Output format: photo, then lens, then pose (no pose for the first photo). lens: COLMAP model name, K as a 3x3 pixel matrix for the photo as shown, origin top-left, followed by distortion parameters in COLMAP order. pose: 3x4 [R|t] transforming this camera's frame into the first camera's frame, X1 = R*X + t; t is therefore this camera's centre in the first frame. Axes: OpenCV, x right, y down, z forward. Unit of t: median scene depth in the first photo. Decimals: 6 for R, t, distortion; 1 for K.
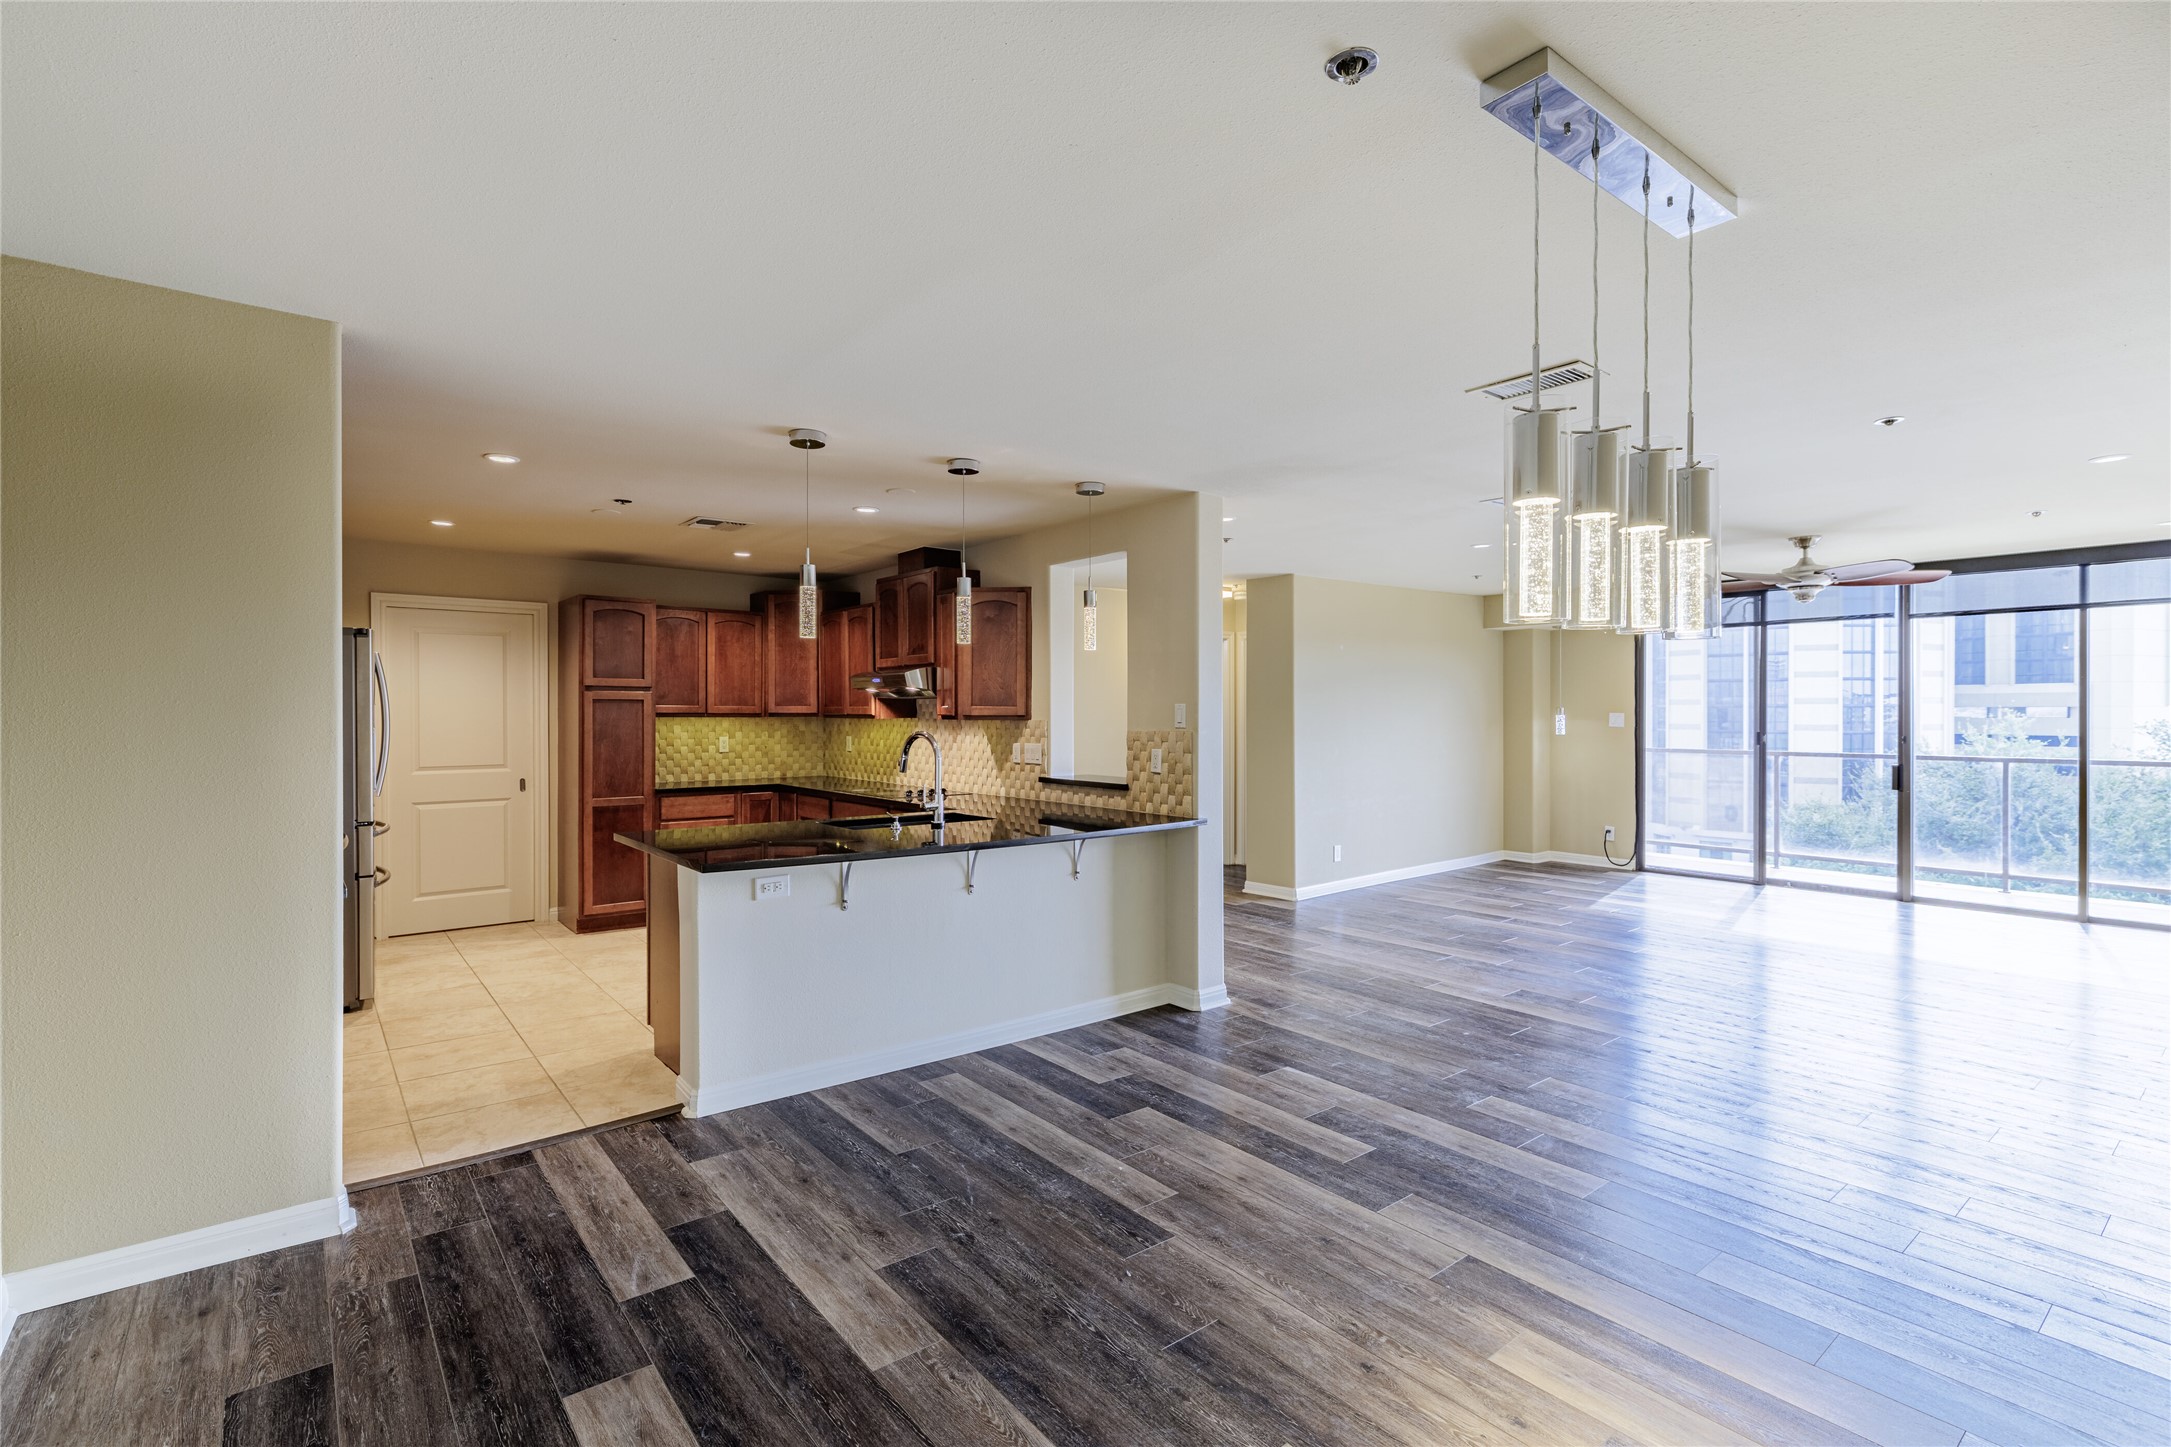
lens RADIAL K [[1005.3, 0, 1081.8], [0, 1005.3, 715.2], [0, 0, 1]] dist [-0.000616, 0.001930]
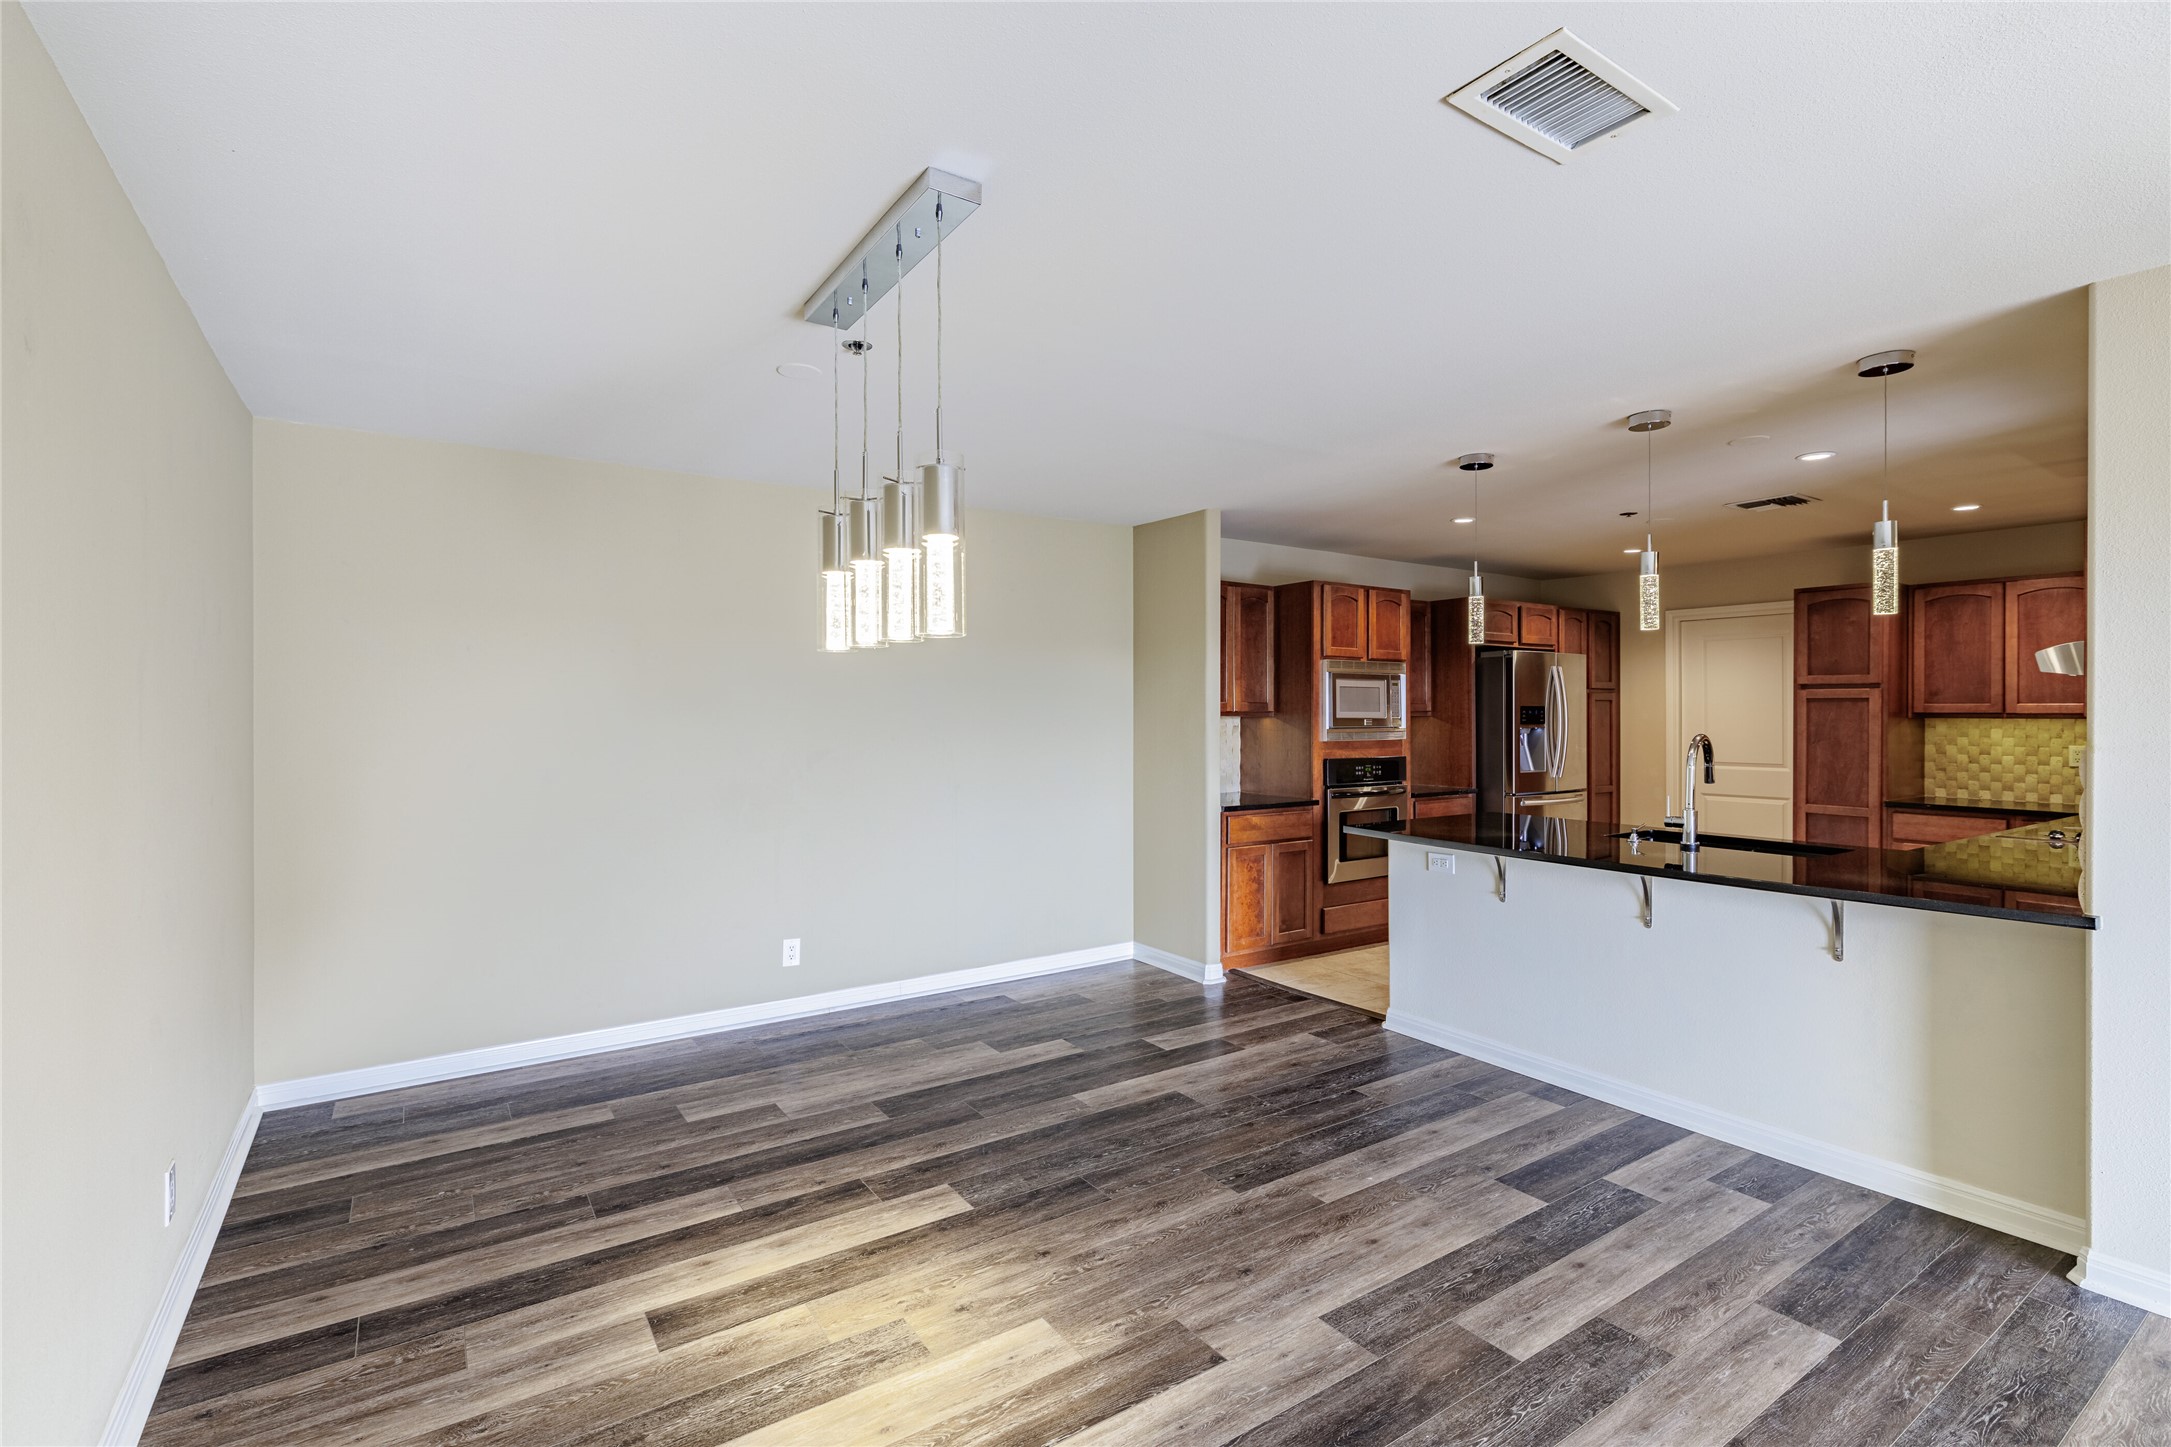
lens RADIAL K [[1005.3, 0, 1066.1], [0, 1005.3, 714.5], [0, 0, 1]] dist [-0.000616, 0.001930]
pose [[-0.093070, 0.002950, -0.995655, 0.578942], [-0.002746, 0.999991, 0.003220, -0.002039], [0.995656, 0.003034, -0.093061, 0.443002]]
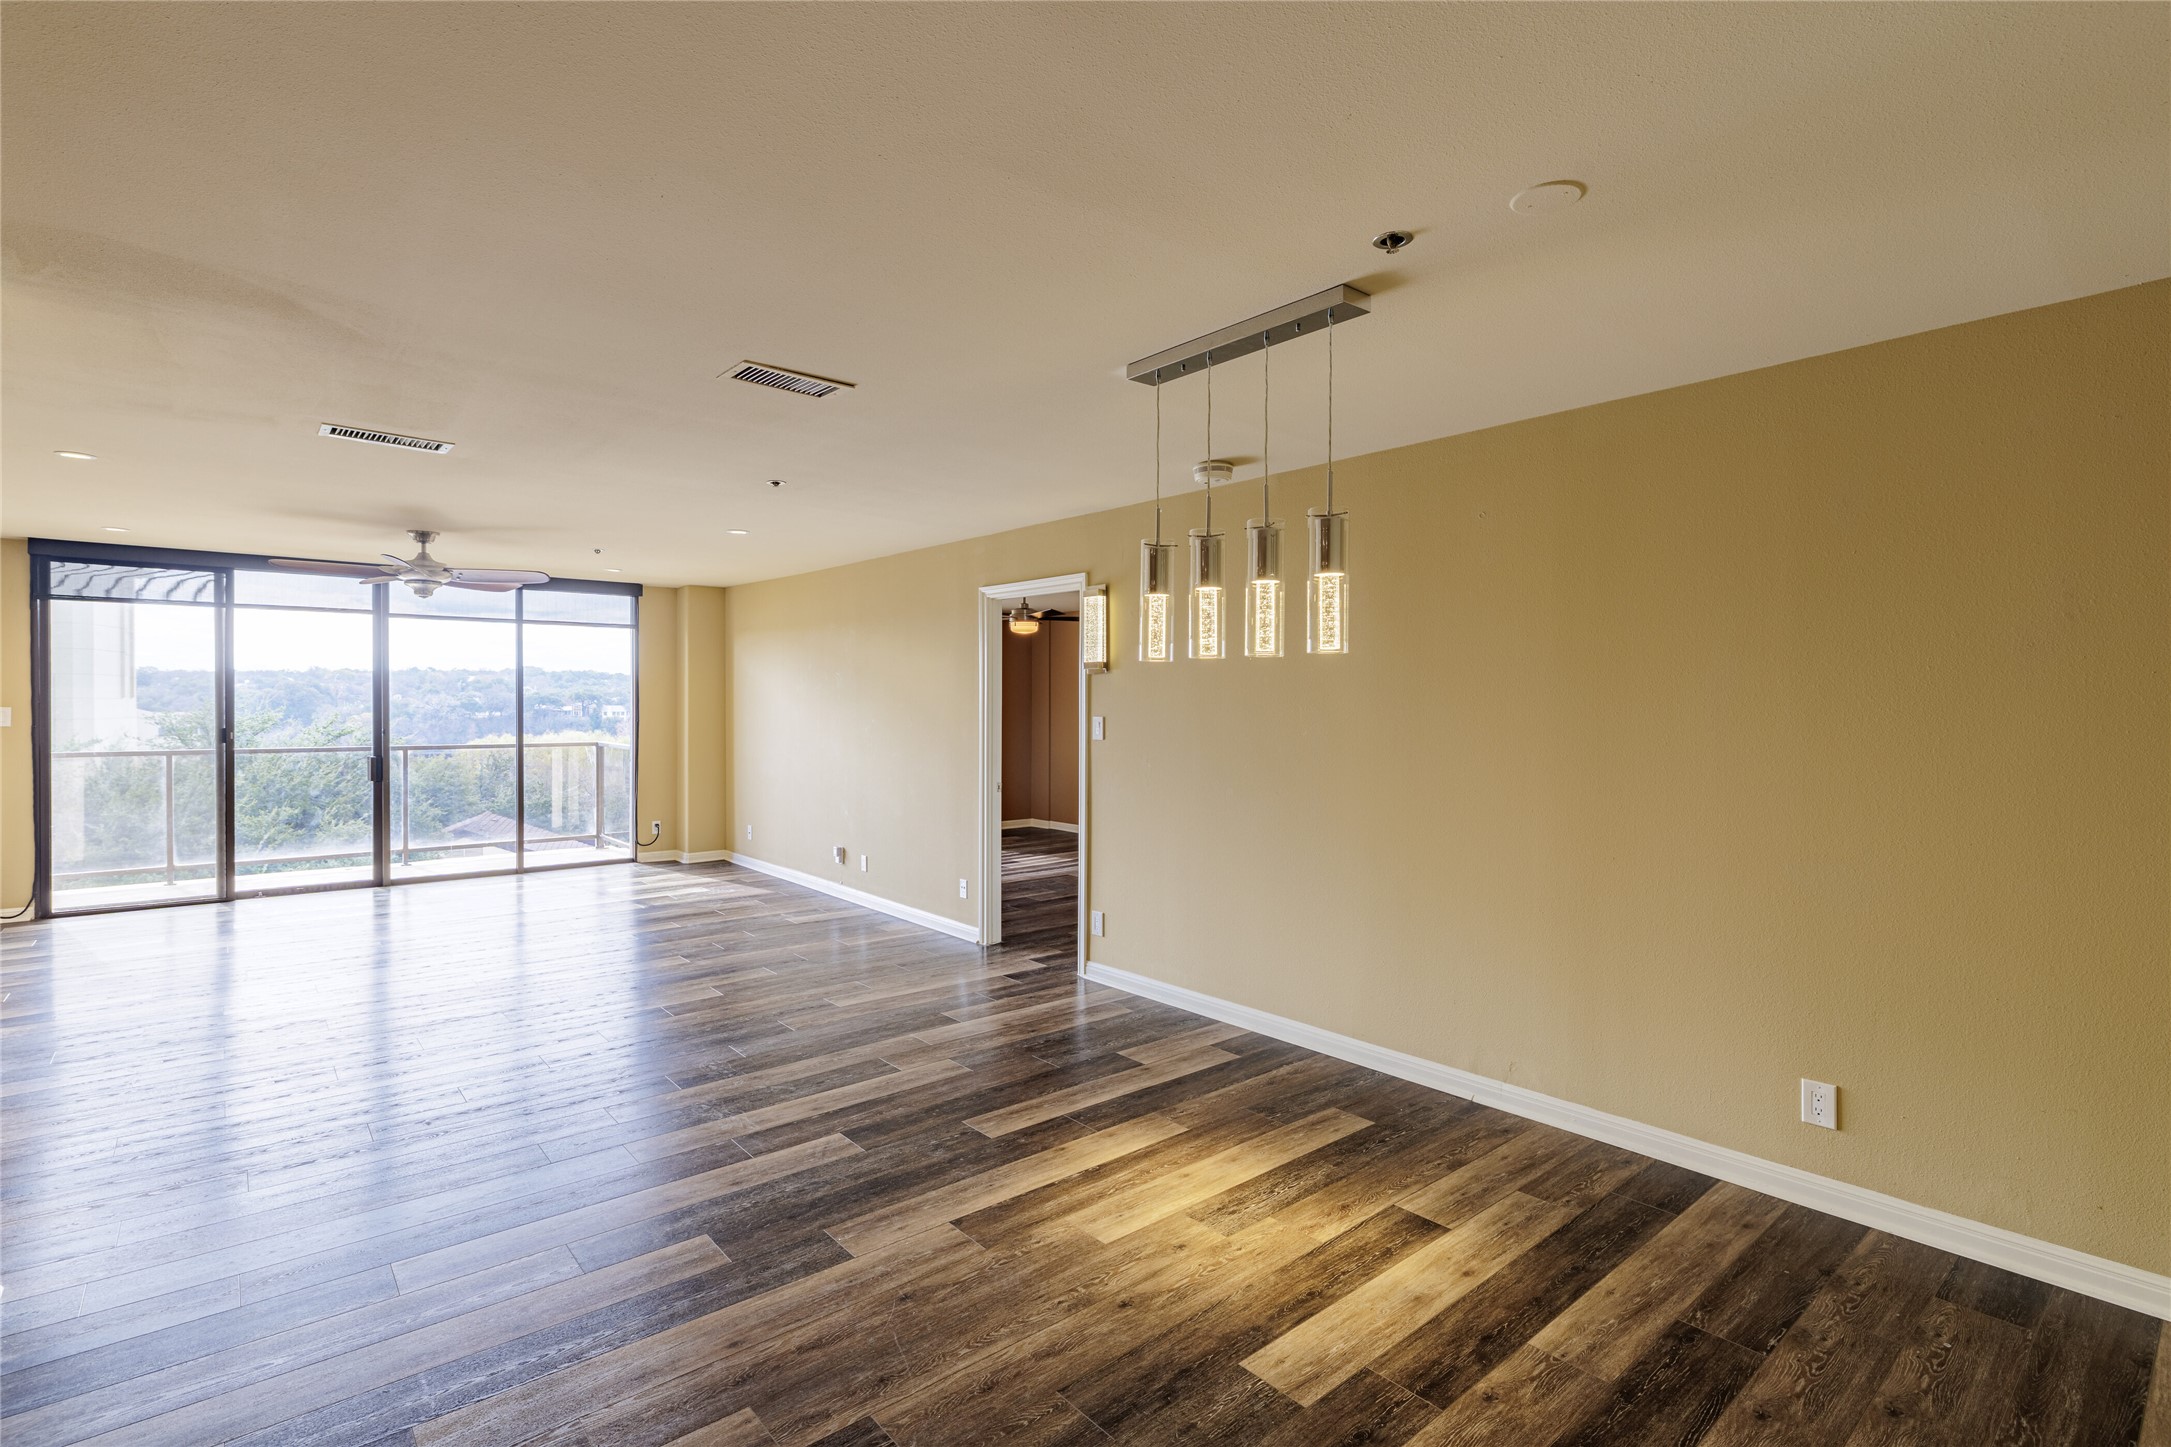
lens RADIAL K [[1005.3, 0, 1066.2], [0, 1005.3, 700.7], [0, 0, 1]] dist [-0.000616, 0.001930]
pose [[-0.026247, 0.008495, 0.999619, -0.314886], [-0.001001, 0.999963, -0.008524, 0.001399], [-0.999655, -0.001224, -0.026238, 0.425704]]
